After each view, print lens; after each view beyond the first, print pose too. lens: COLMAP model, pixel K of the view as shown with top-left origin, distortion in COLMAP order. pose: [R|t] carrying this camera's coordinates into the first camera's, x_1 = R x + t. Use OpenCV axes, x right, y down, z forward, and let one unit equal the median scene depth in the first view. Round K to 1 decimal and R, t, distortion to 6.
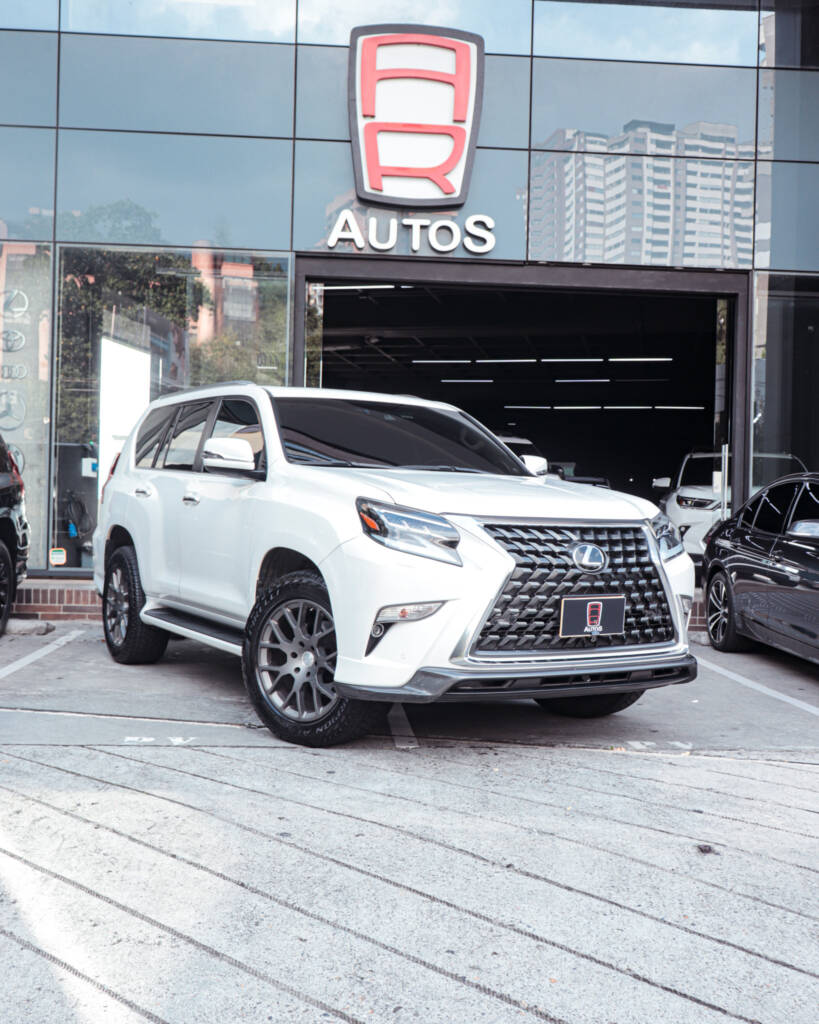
lens RADIAL K [[1078.6, 0, 409.4], [0, 1078.6, 537.9], [0, 0, 1]] dist [-0.019400, 0.012921]
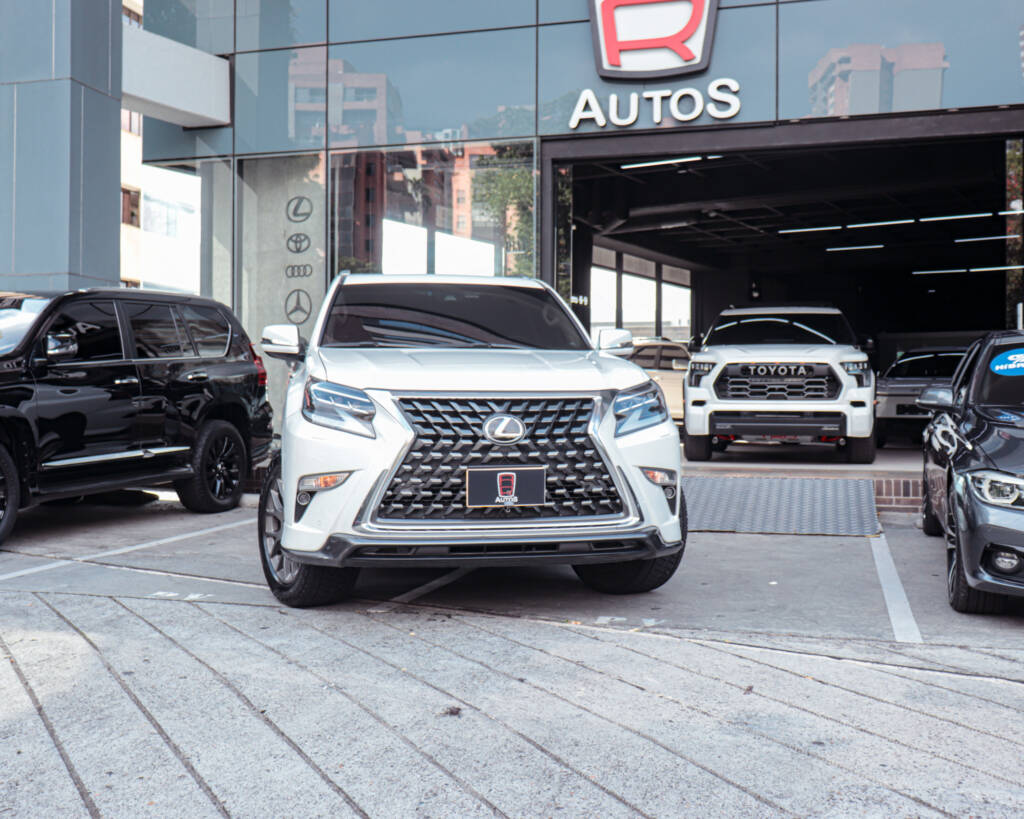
lens RADIAL K [[1103.2, 0, 512.0], [0, 1103.2, 409.5], [0, 0, 1]] dist [0.000852, -0.006420]
pose [[0.941151, -0.019378, -0.337430, 0.491950], [0.015639, 0.999783, -0.013794, 0.013672], [0.337624, 0.007705, 0.941250, 0.026909]]
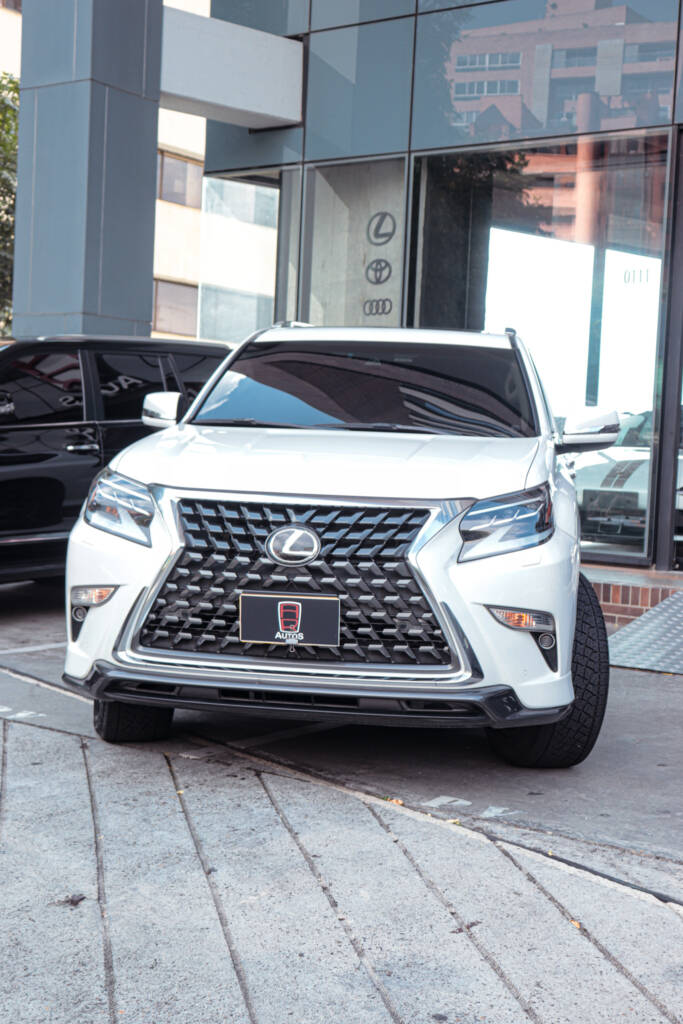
lens RADIAL K [[1419.9, 0, 343.5], [0, 1419.9, 524.2], [0, 0, 1]] dist [0.026259, 0.047275]
pose [[0.773056, 0.042337, -0.632923, 0.799383], [-0.031117, 0.999100, 0.028824, -0.026211], [0.633574, -0.002588, 0.773678, 0.208674]]
